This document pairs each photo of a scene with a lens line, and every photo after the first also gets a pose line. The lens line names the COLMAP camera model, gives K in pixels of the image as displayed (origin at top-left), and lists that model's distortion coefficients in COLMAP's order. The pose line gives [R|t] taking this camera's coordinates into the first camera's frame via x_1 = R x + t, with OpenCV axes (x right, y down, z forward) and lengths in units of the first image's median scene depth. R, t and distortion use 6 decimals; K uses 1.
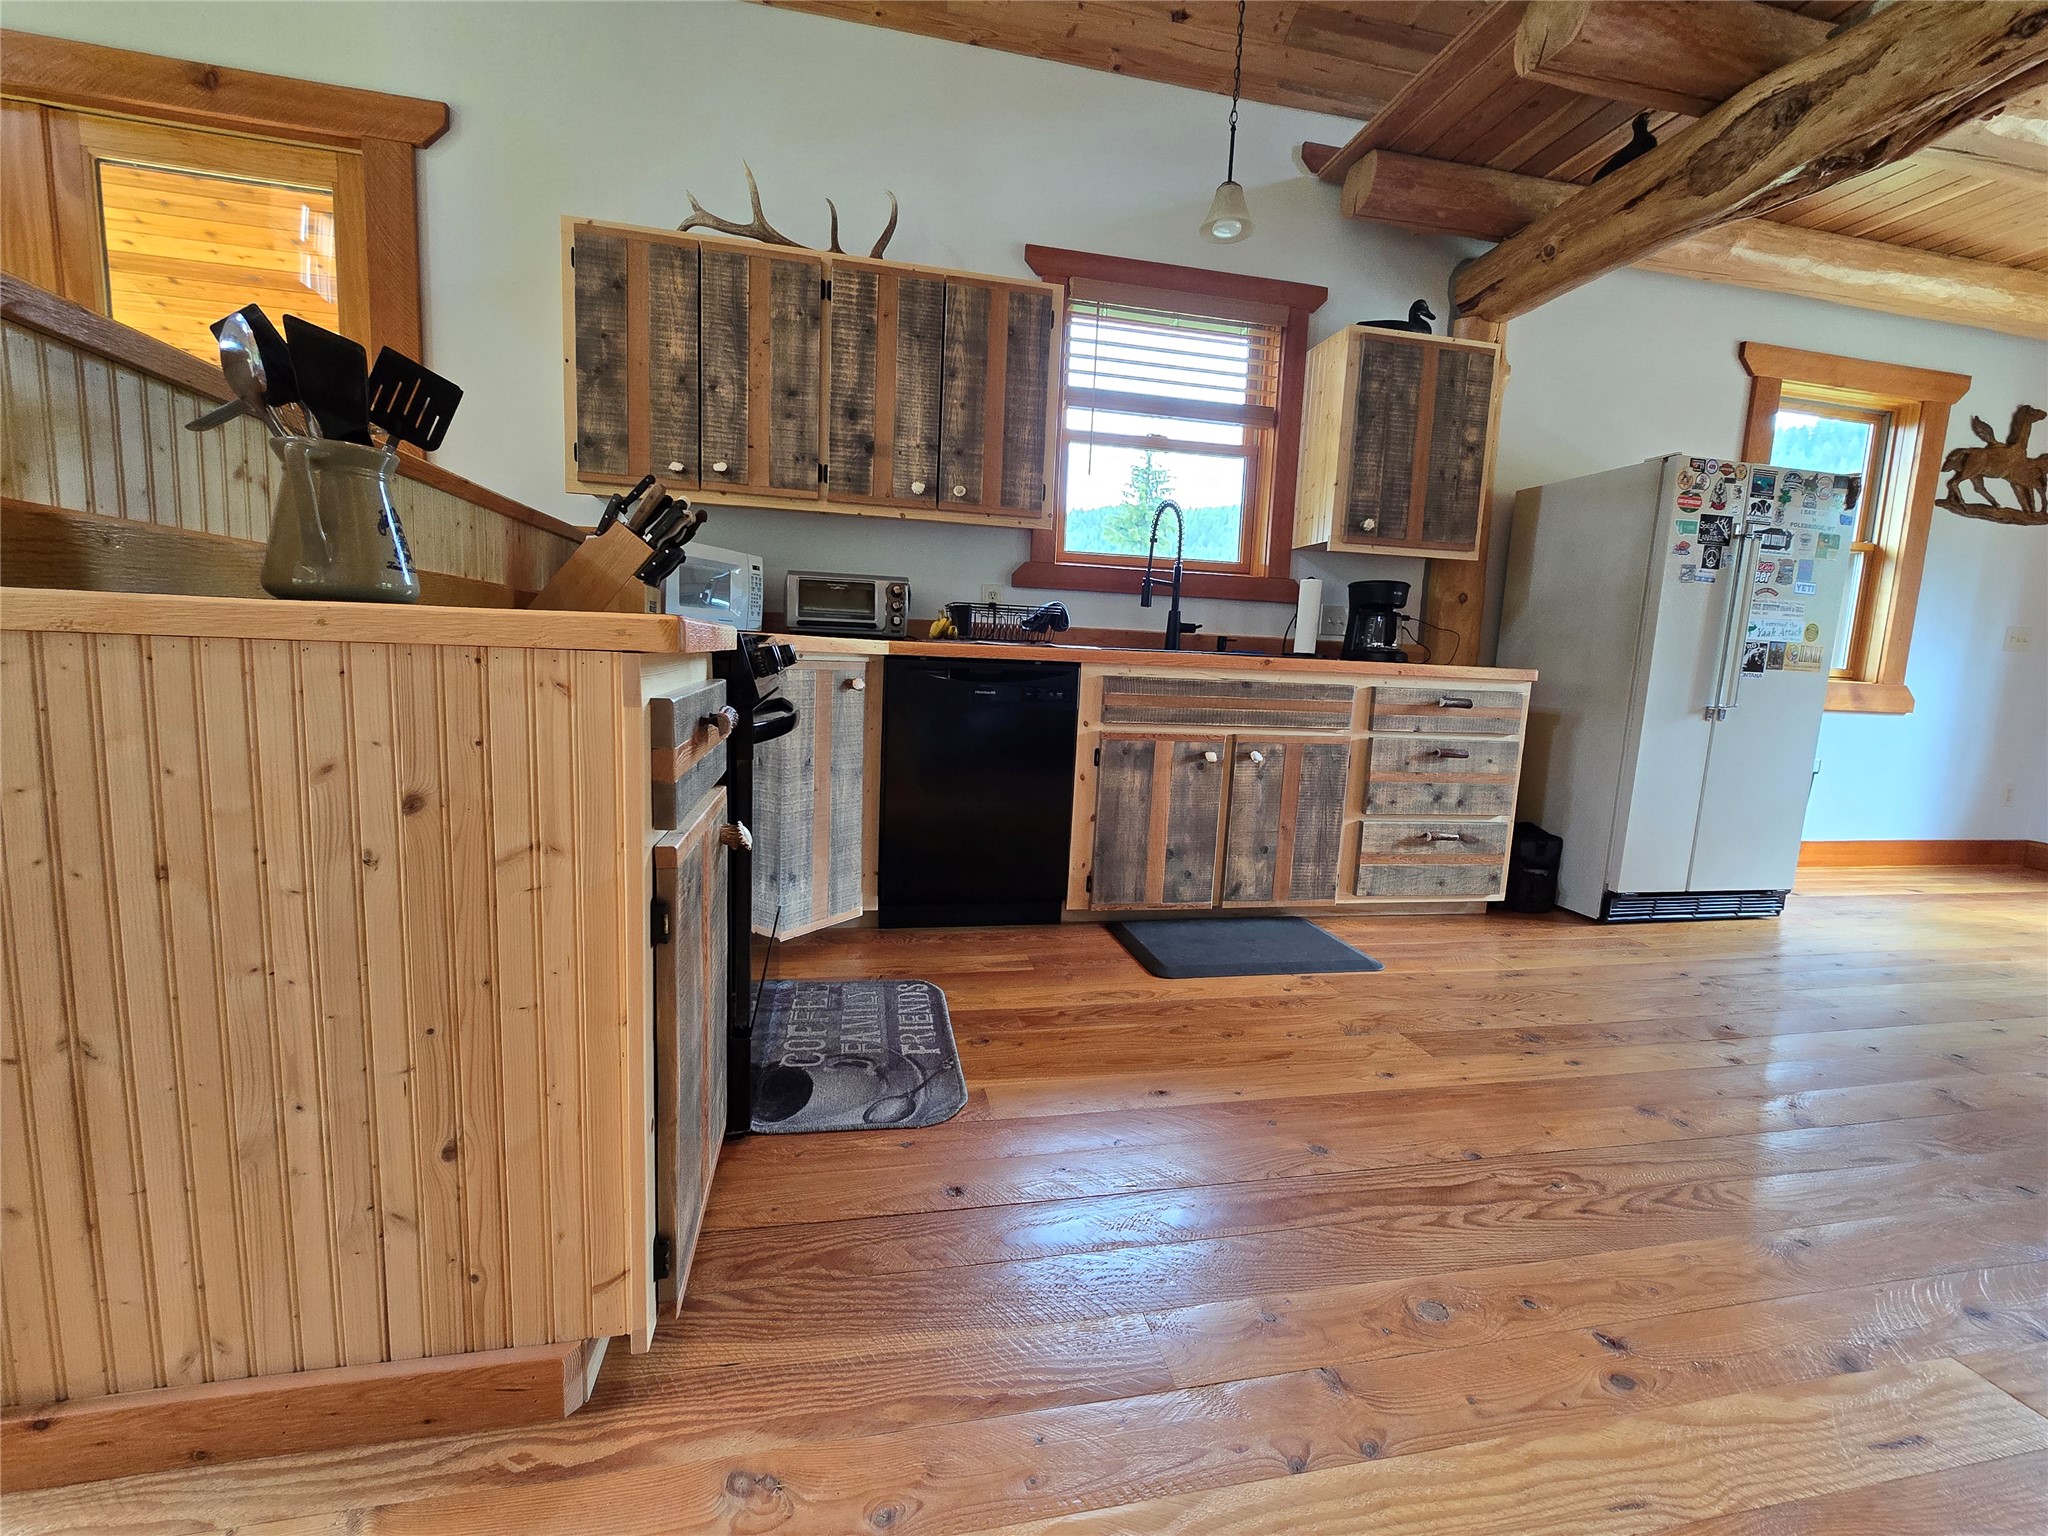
lens RADIAL K [[835.3, 0, 1012.0], [0, 835.3, 758.4], [0, 0, 1]] dist [-0.002069, 0.000488]
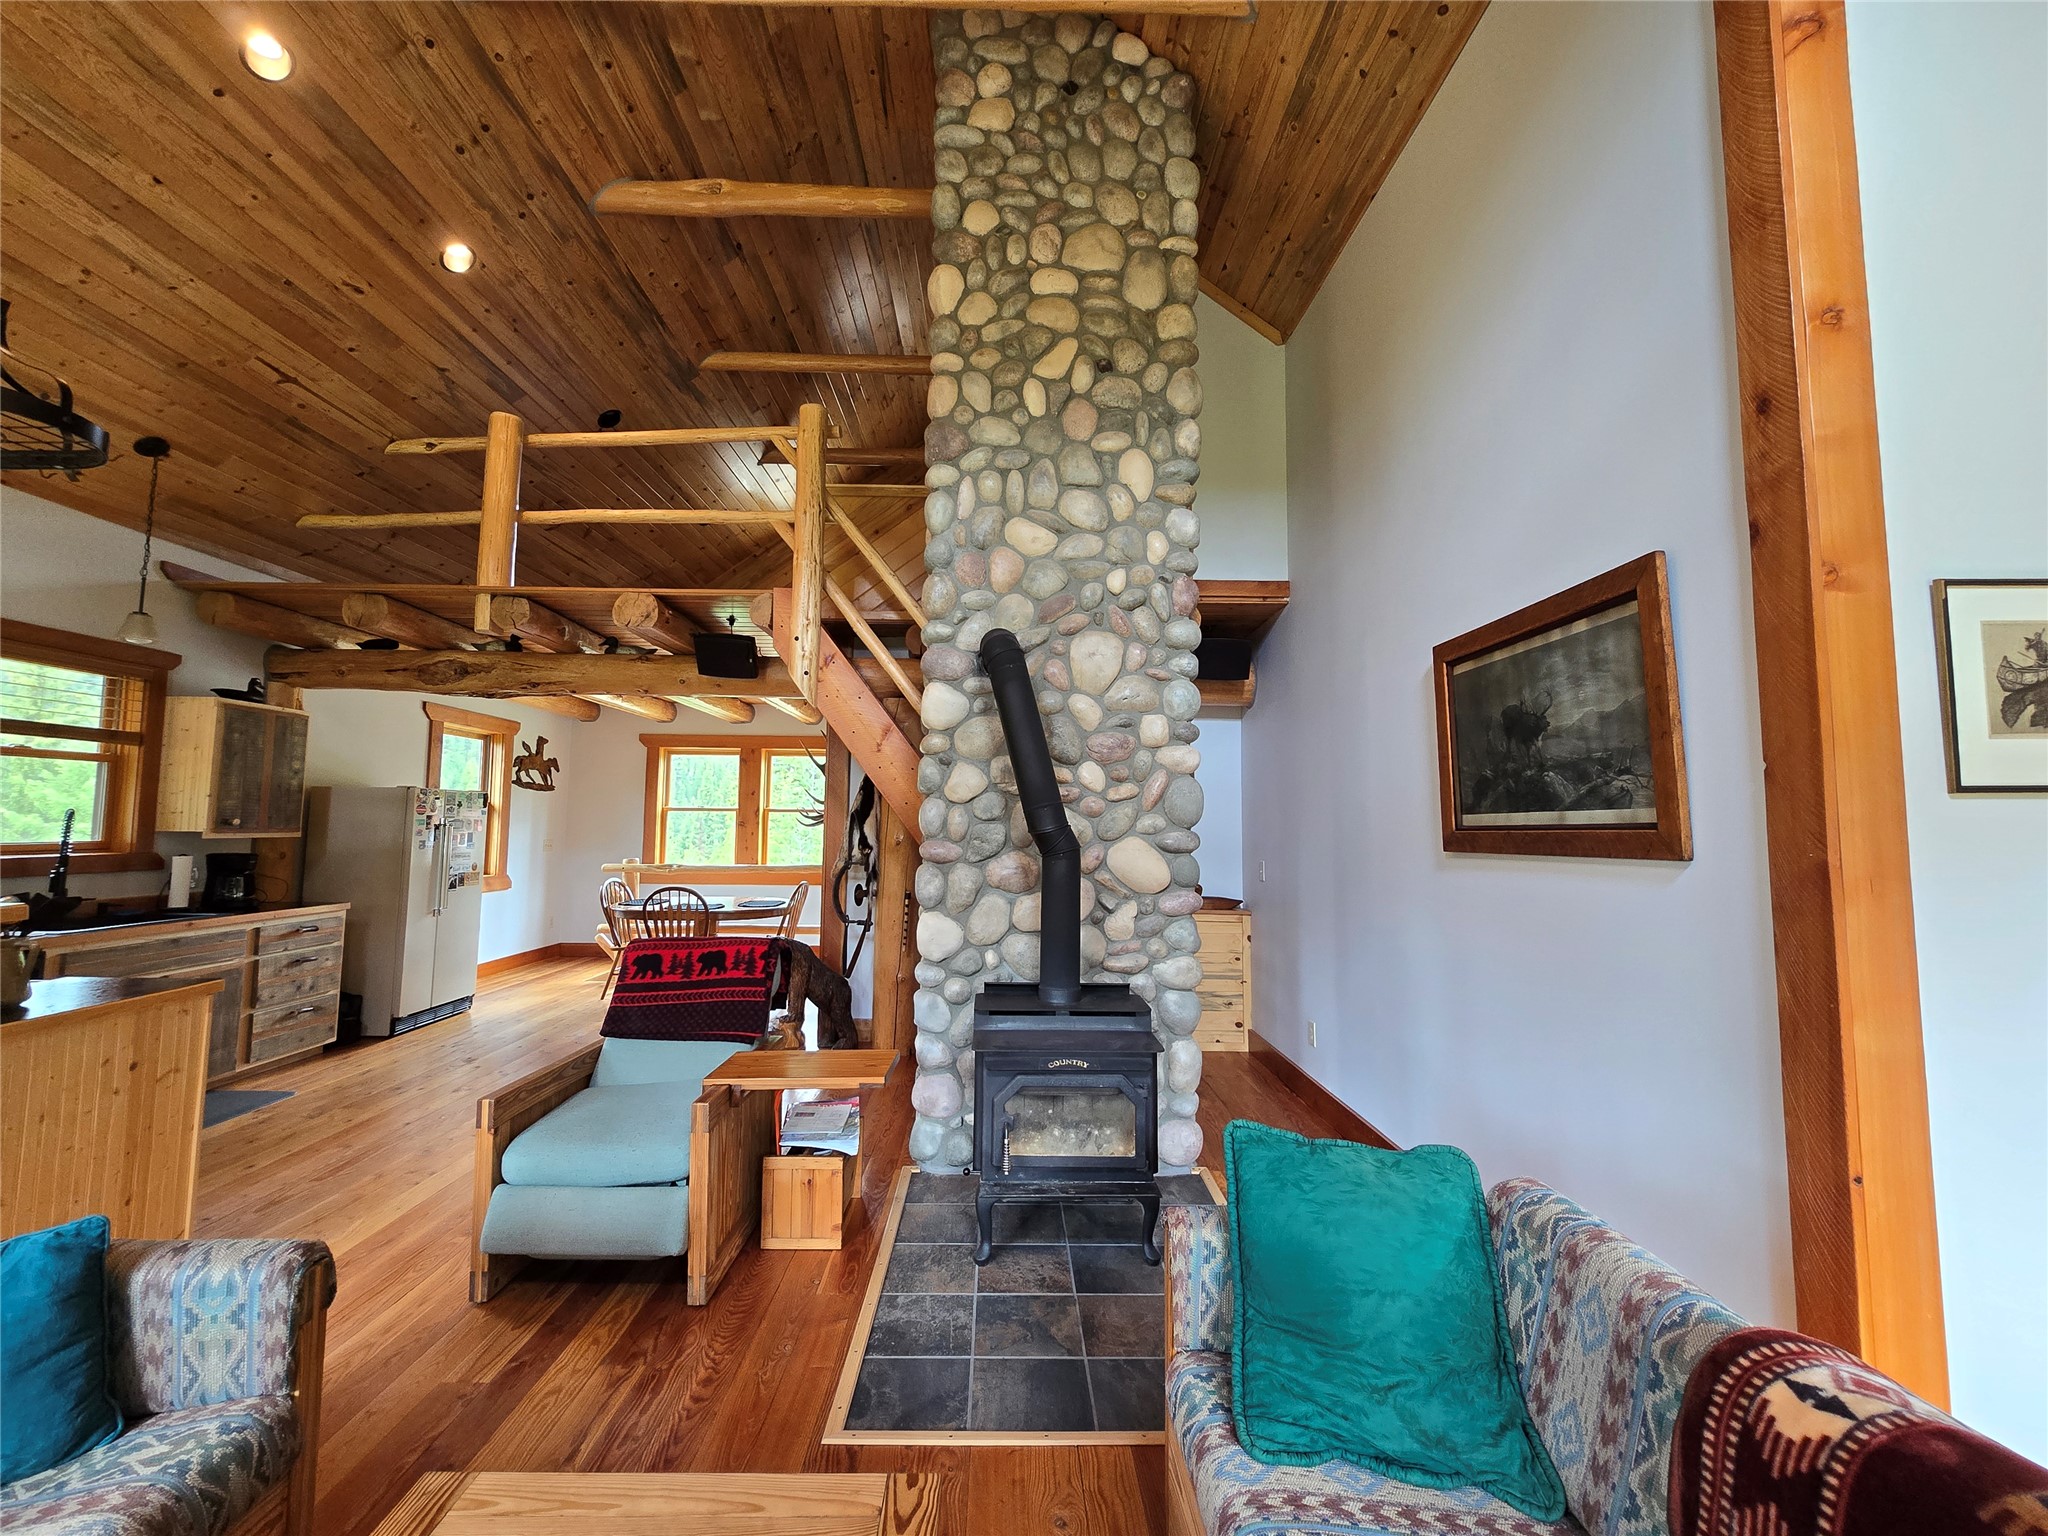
lens RADIAL K [[835.3, 0, 1012.0], [0, 835.3, 758.4], [0, 0, 1]] dist [-0.002069, 0.000488]
pose [[0.189308, 0.039124, 0.981138, -0.801094], [0.120783, 0.990690, -0.062810, -0.119477], [-0.974461, 0.130395, 0.182820, -0.688257]]
